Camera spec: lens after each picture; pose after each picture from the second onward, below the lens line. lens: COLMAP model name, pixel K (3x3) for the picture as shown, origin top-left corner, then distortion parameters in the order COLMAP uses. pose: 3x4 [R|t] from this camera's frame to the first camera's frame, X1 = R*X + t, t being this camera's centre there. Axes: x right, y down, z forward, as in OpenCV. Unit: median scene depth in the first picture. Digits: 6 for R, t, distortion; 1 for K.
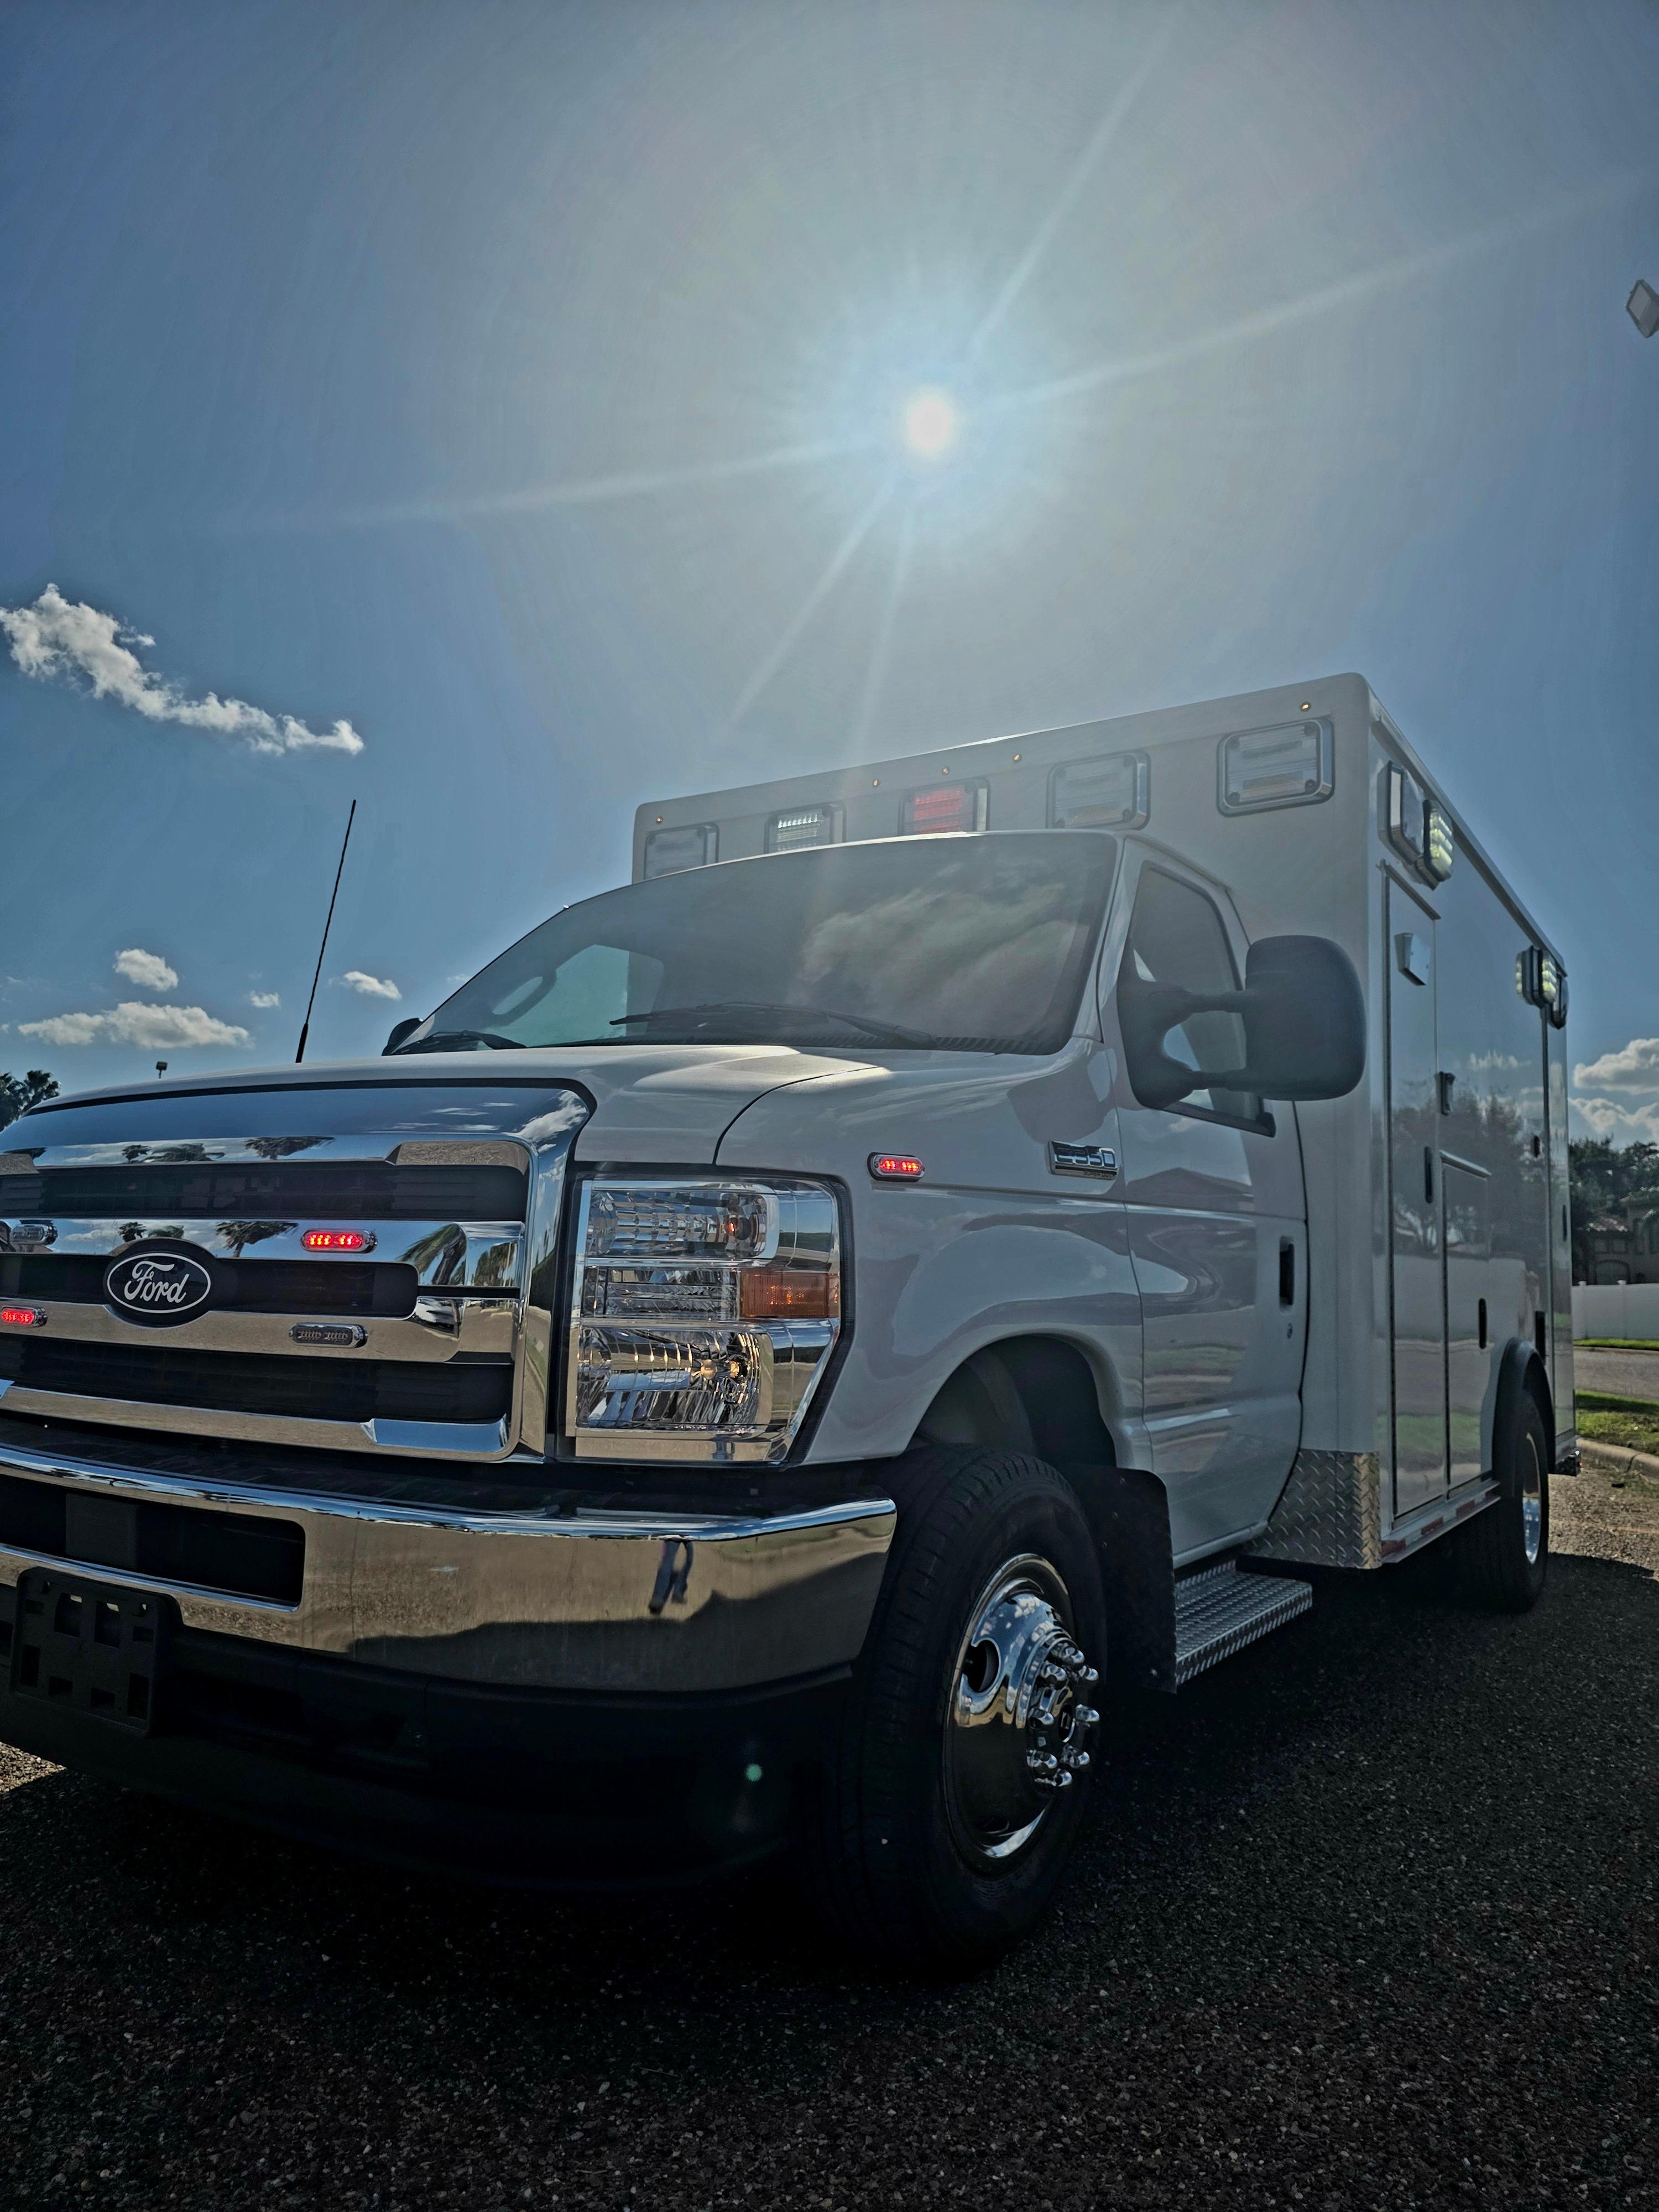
lens RADIAL K [[1510.1, 0, 831.0], [0, 1510.1, 1112.1], [0, 0, 1]] dist [0.054251, -0.054512]
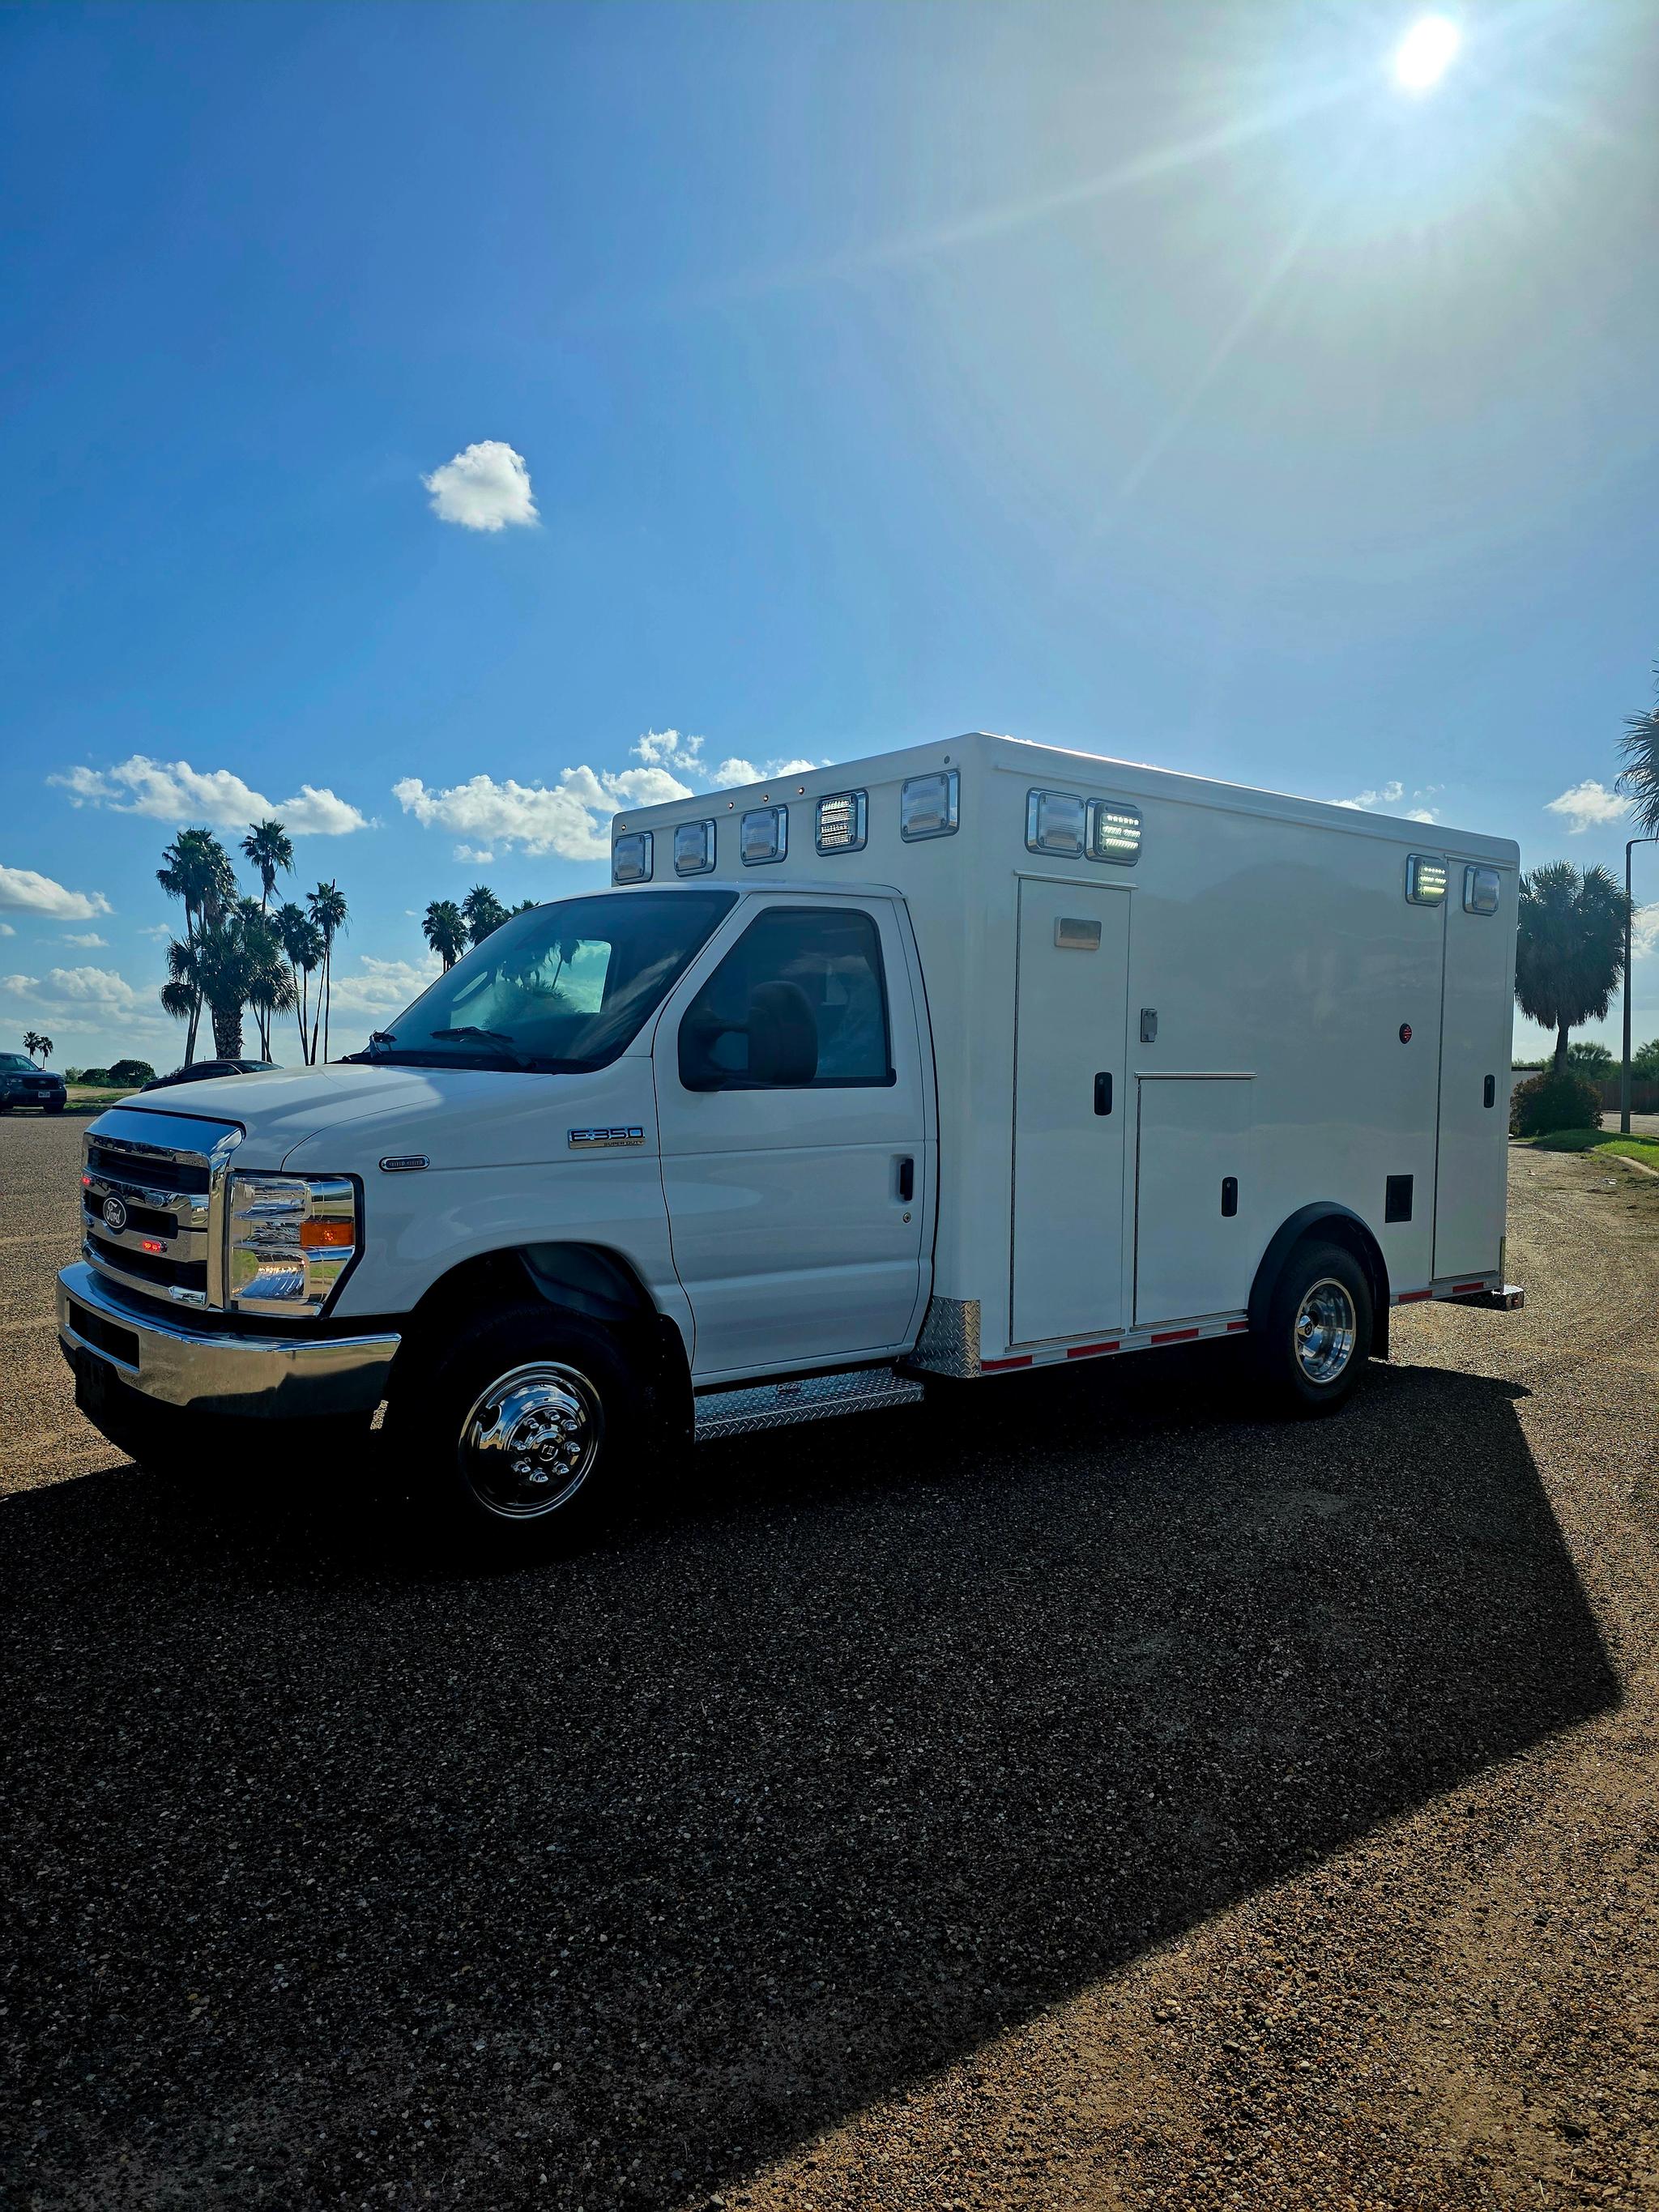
lens RADIAL K [[1488.3, 0, 830.9], [0, 1488.3, 1119.8], [0, 0, 1]] dist [0.058466, -0.059363]
pose [[0.948530, -0.003834, -0.316663, 1.104328], [0.049174, 0.989582, 0.135316, -0.235974], [0.312845, -0.143923, 0.938837, -0.564278]]
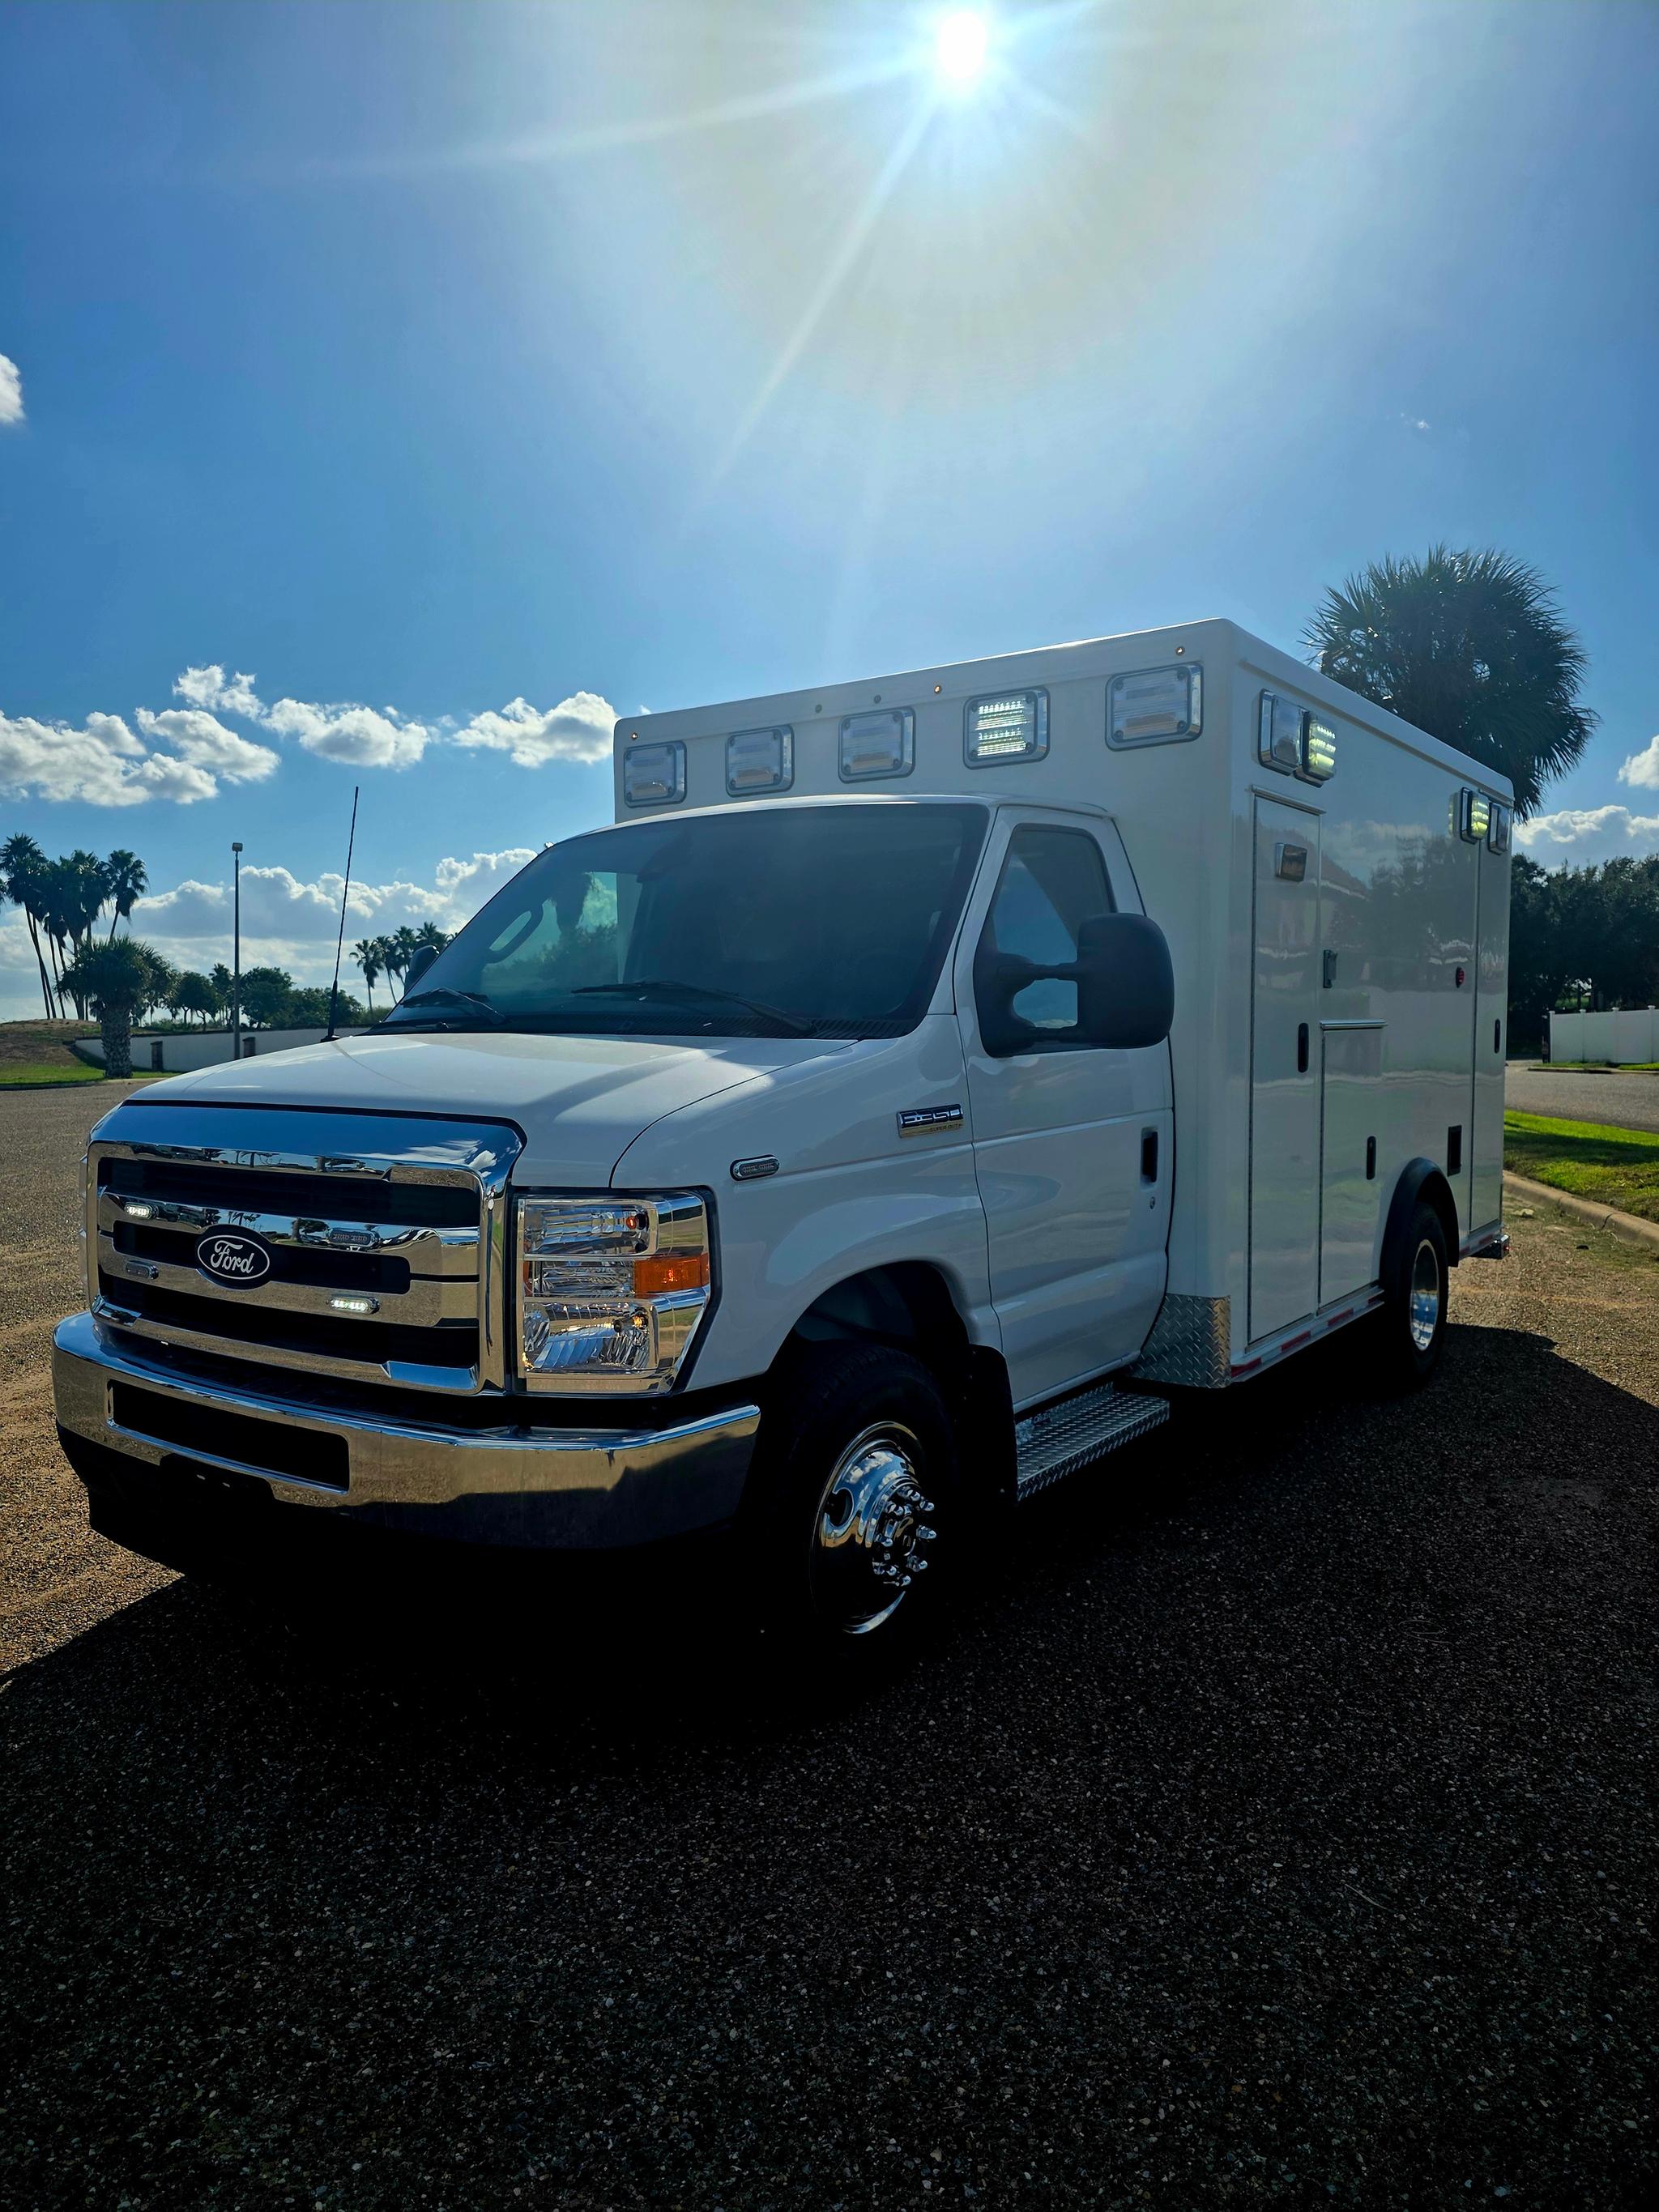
lens RADIAL K [[1496.1, 0, 811.2], [0, 1496.1, 1111.3], [0, 0, 1]] dist [0.057874, -0.059822]
pose [[0.997421, -0.033012, -0.063731, 0.174769], [0.043324, 0.984853, 0.167890, -0.228030], [0.057224, -0.170218, 0.983743, -0.295957]]
